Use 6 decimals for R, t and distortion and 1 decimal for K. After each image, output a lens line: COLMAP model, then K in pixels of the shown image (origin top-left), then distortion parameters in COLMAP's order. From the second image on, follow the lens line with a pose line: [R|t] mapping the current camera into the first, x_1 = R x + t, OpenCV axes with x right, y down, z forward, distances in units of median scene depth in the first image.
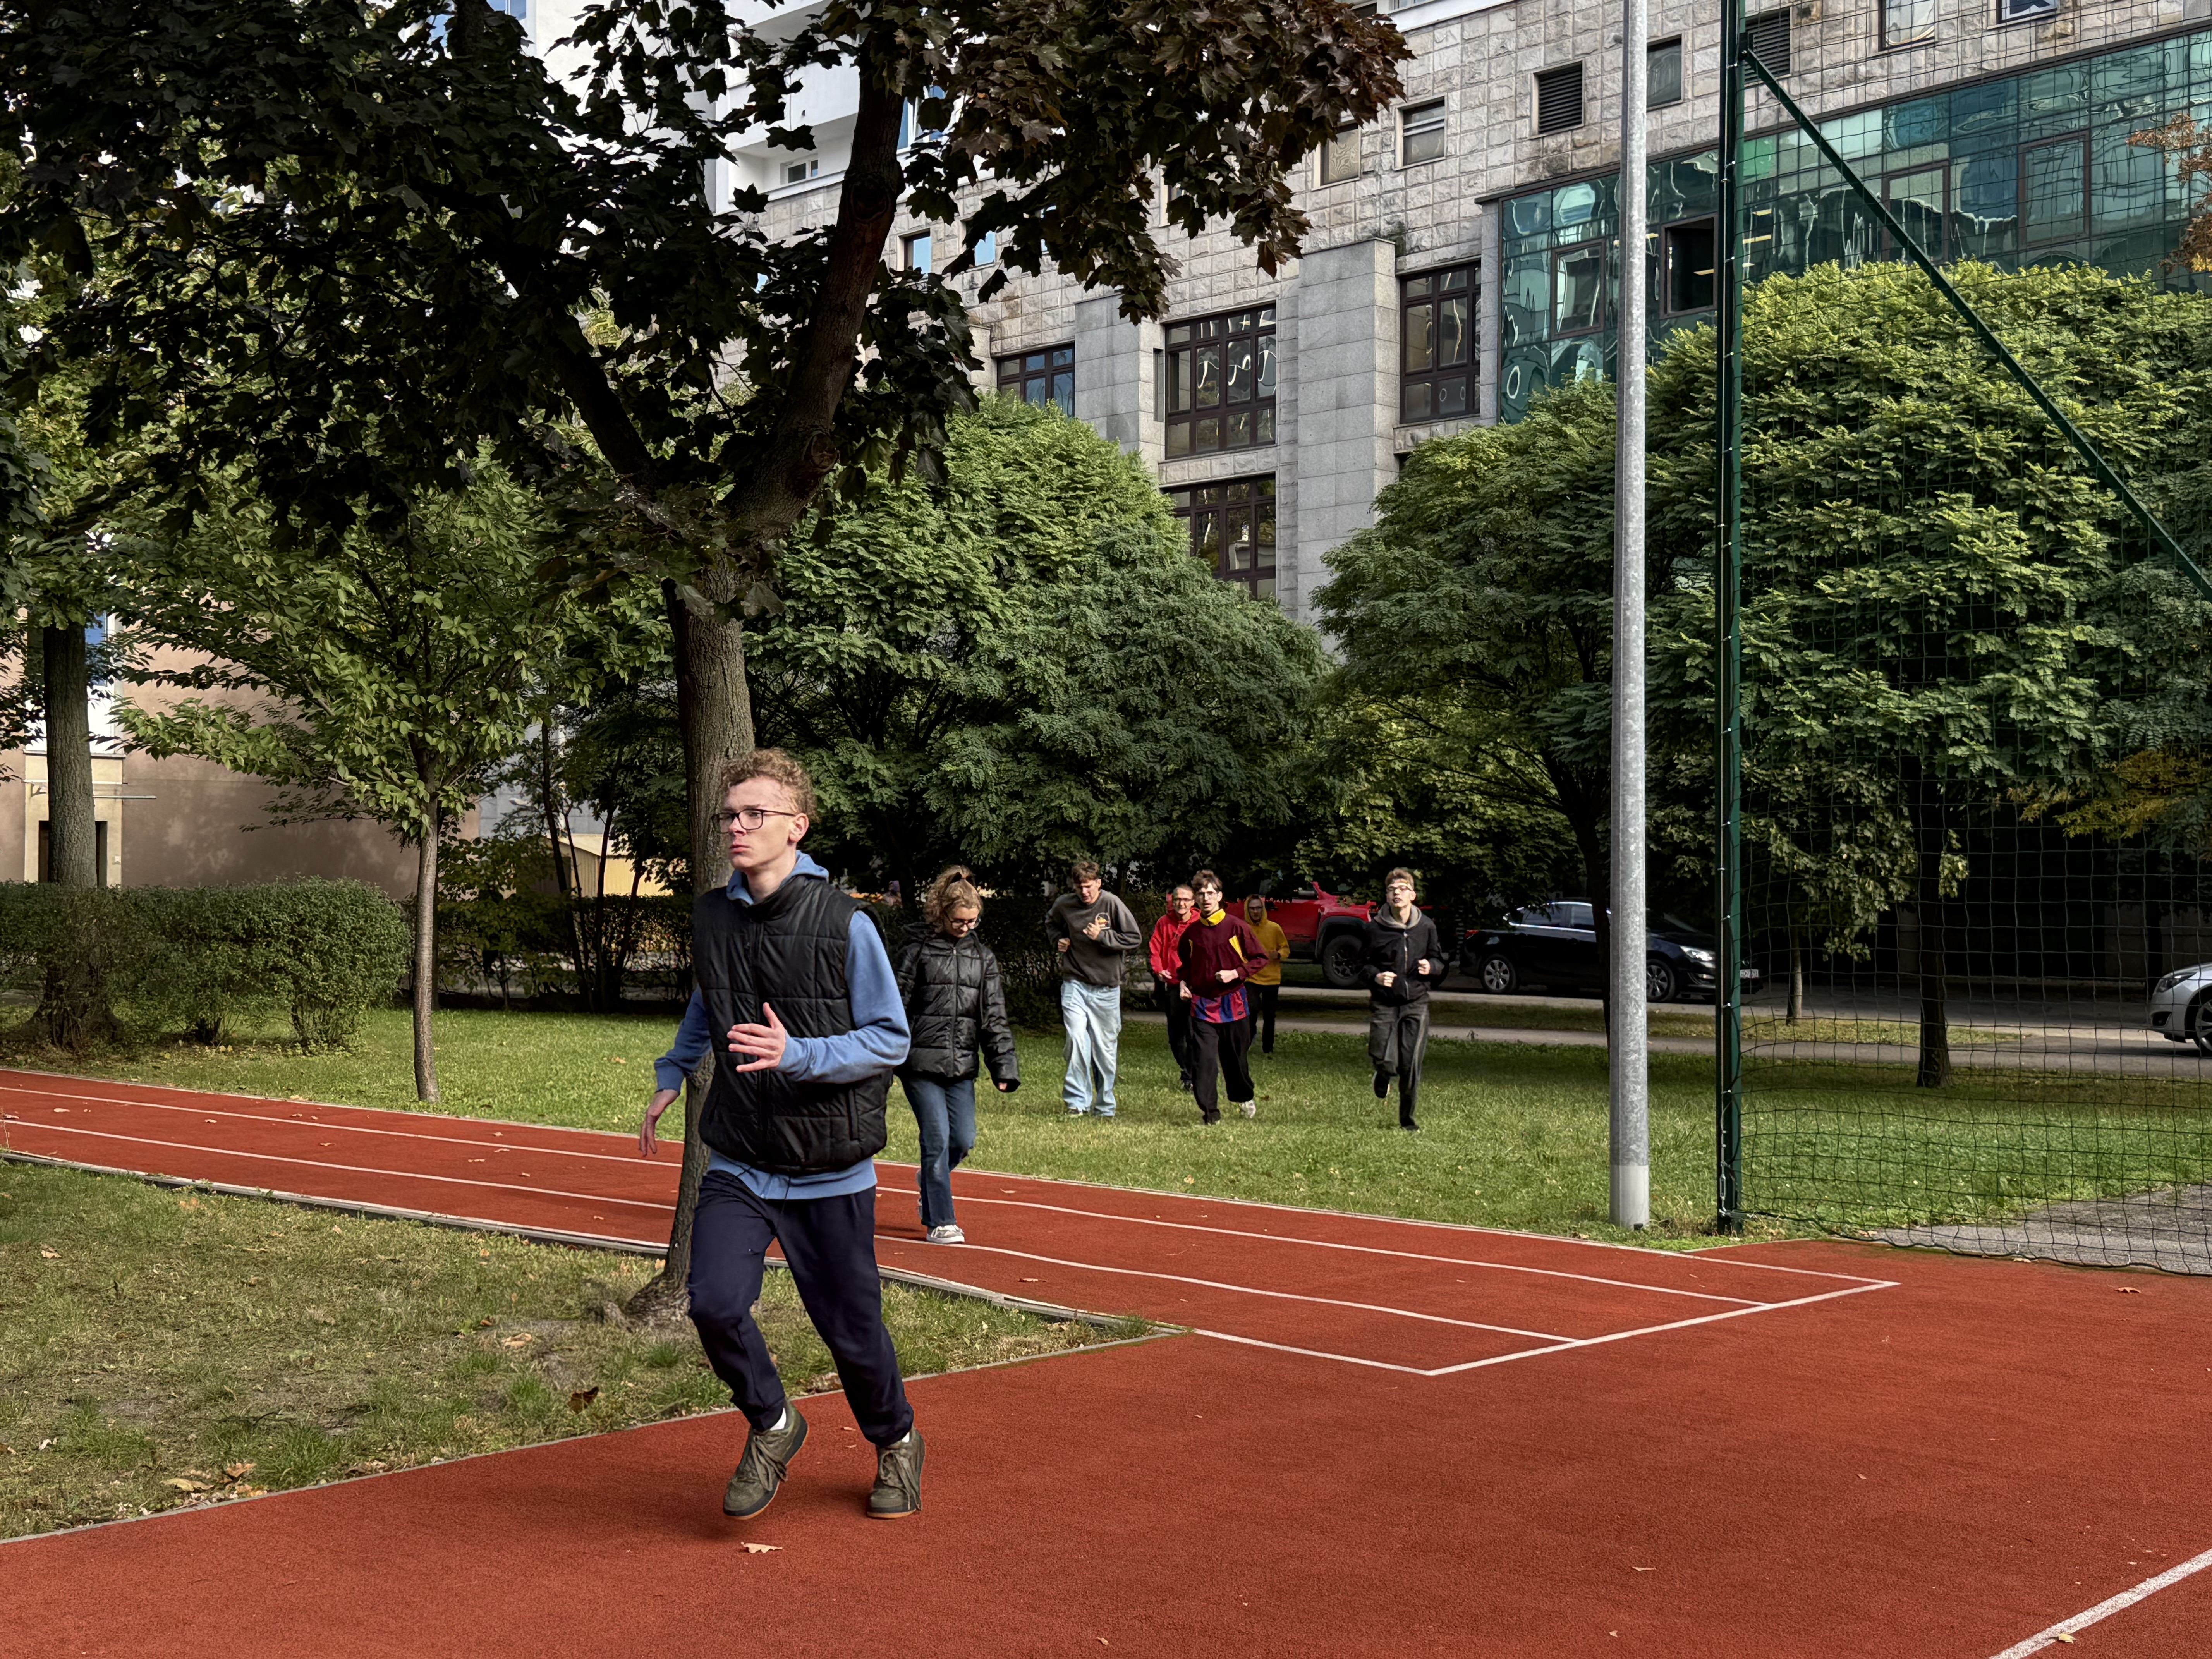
lens RADIAL K [[2720.3, 0, 1096.9], [0, 2720.3, 821.2], [0, 0, 1]] dist [0.127652, 0.000000]
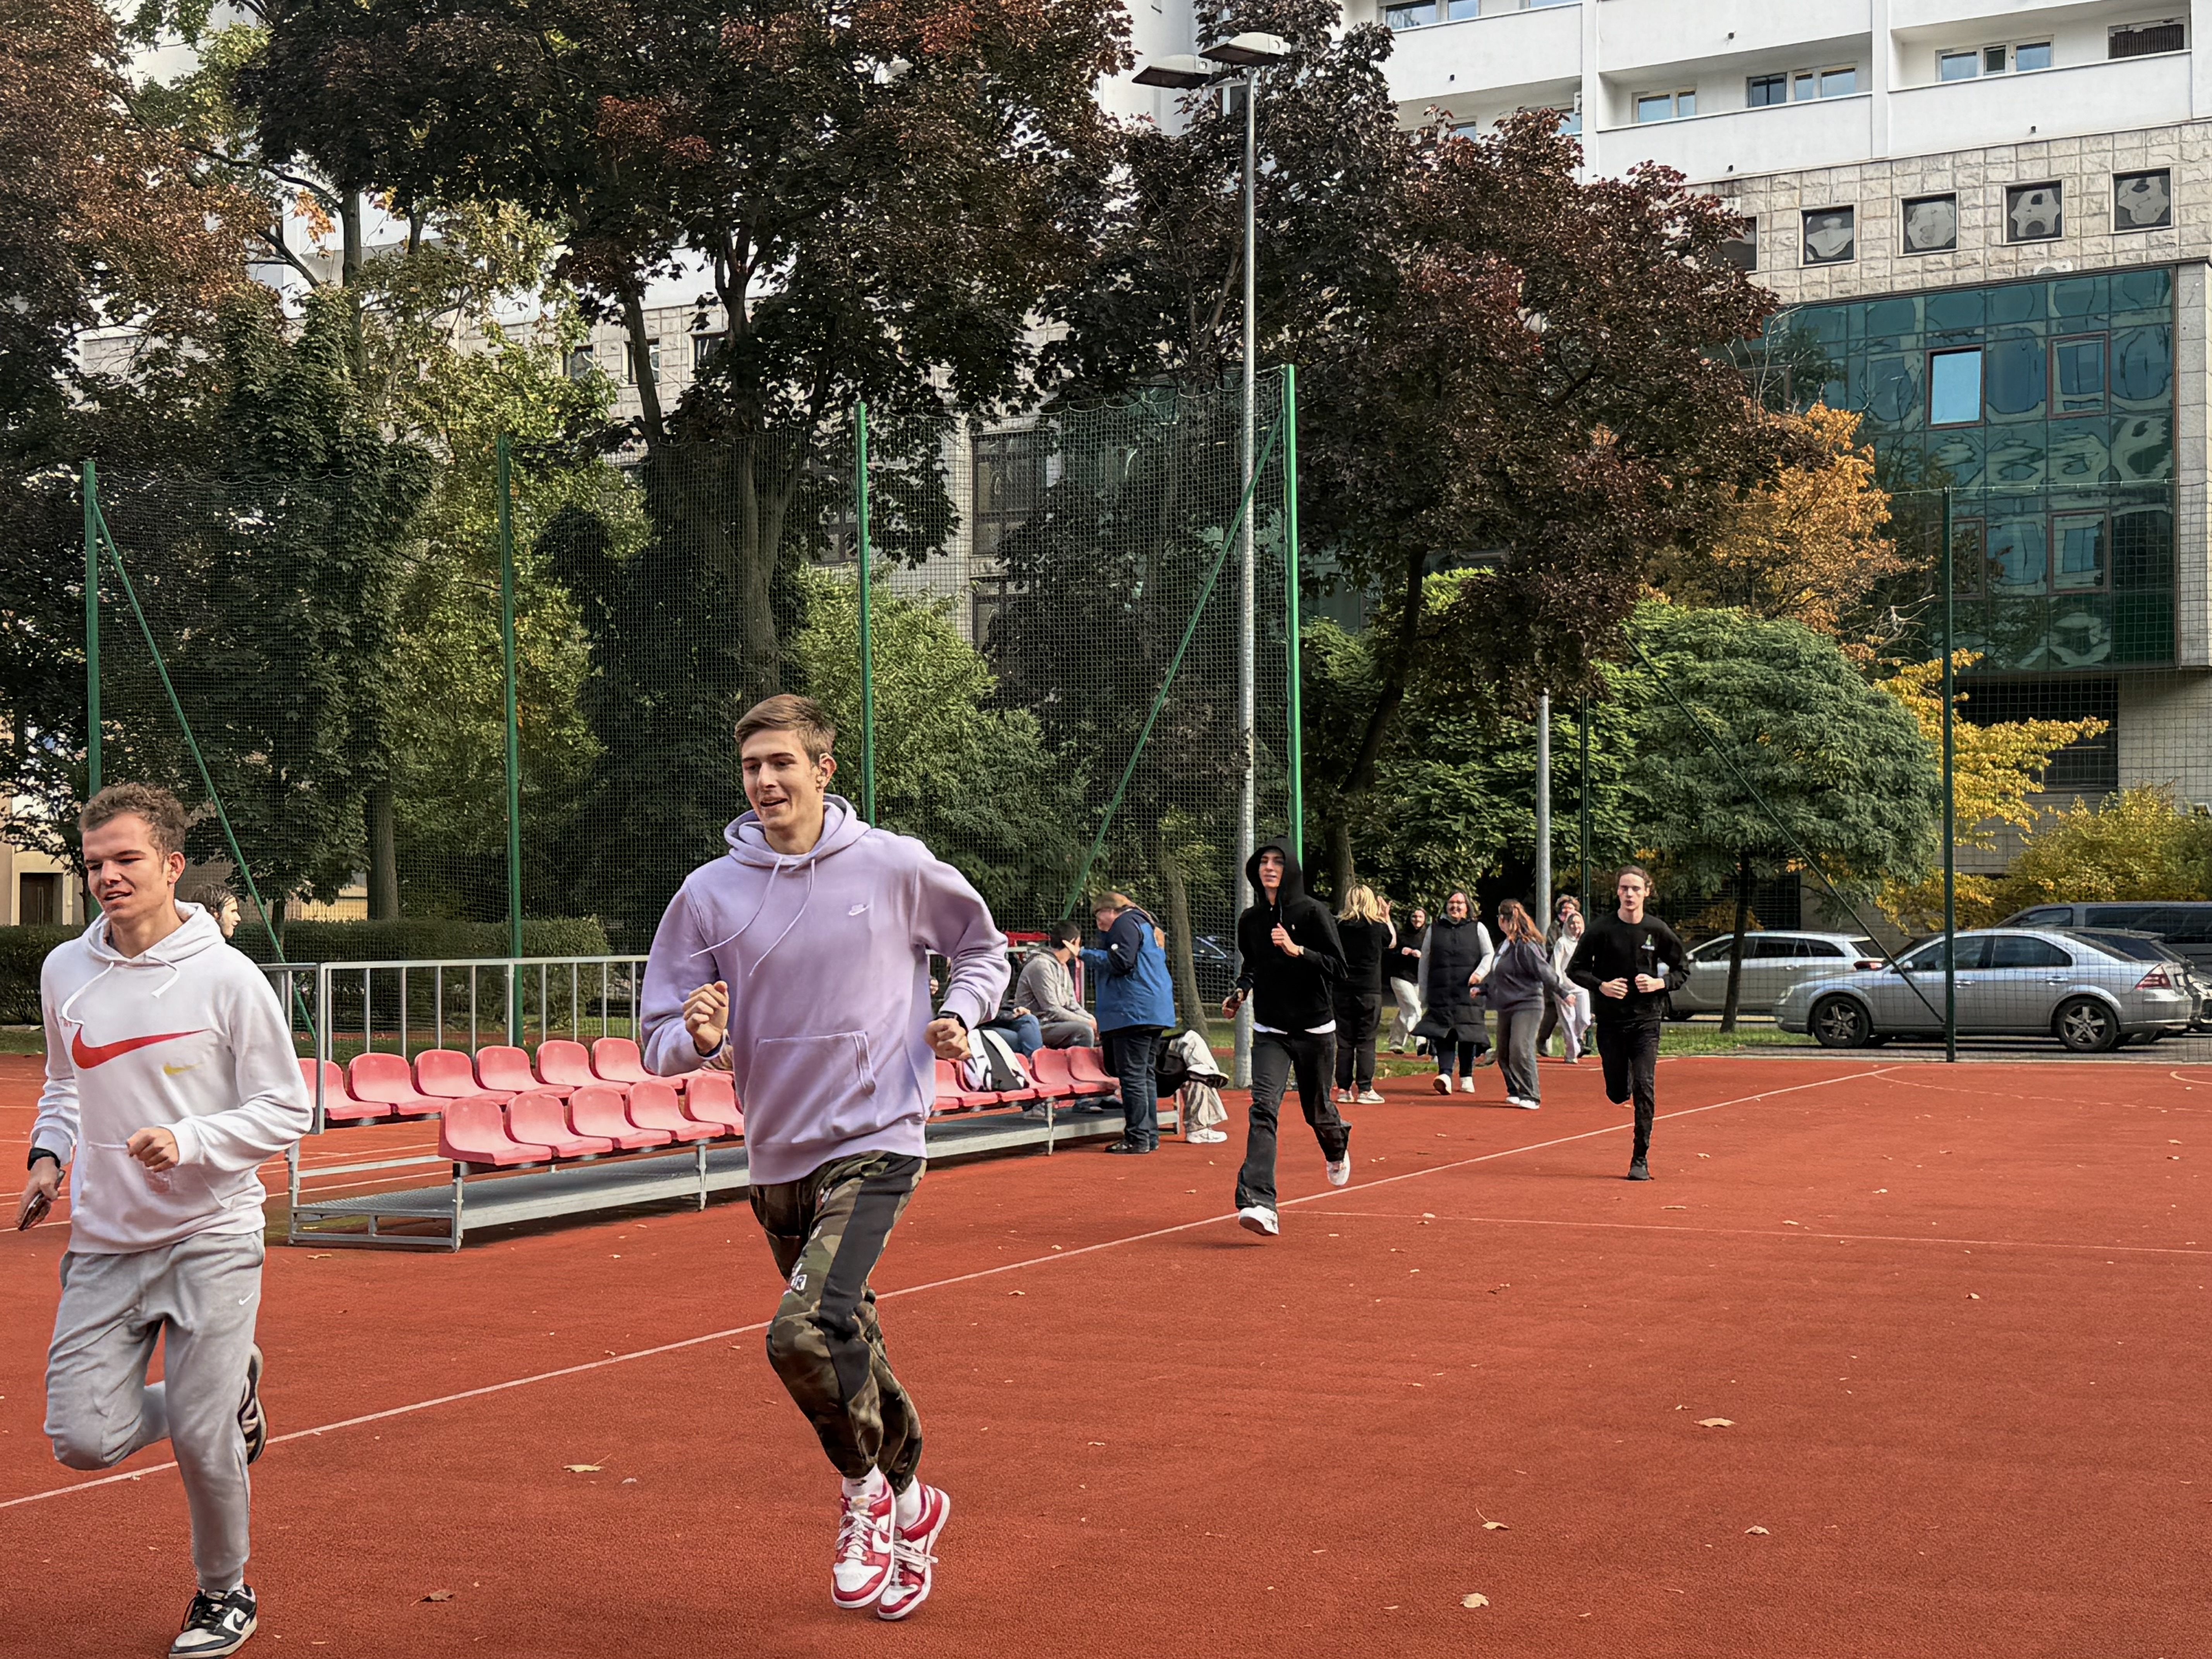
lens RADIAL K [[3025.9, 0, 1070.9], [0, 3025.9, 821.6], [0, 0, 1]] dist [0.105225, 0.000000]
pose [[0.962563, 0.005896, 0.270994, -0.586903], [-0.003426, 0.999948, -0.009584, -0.023721], [-0.271036, 0.008297, 0.962533, -0.931337]]
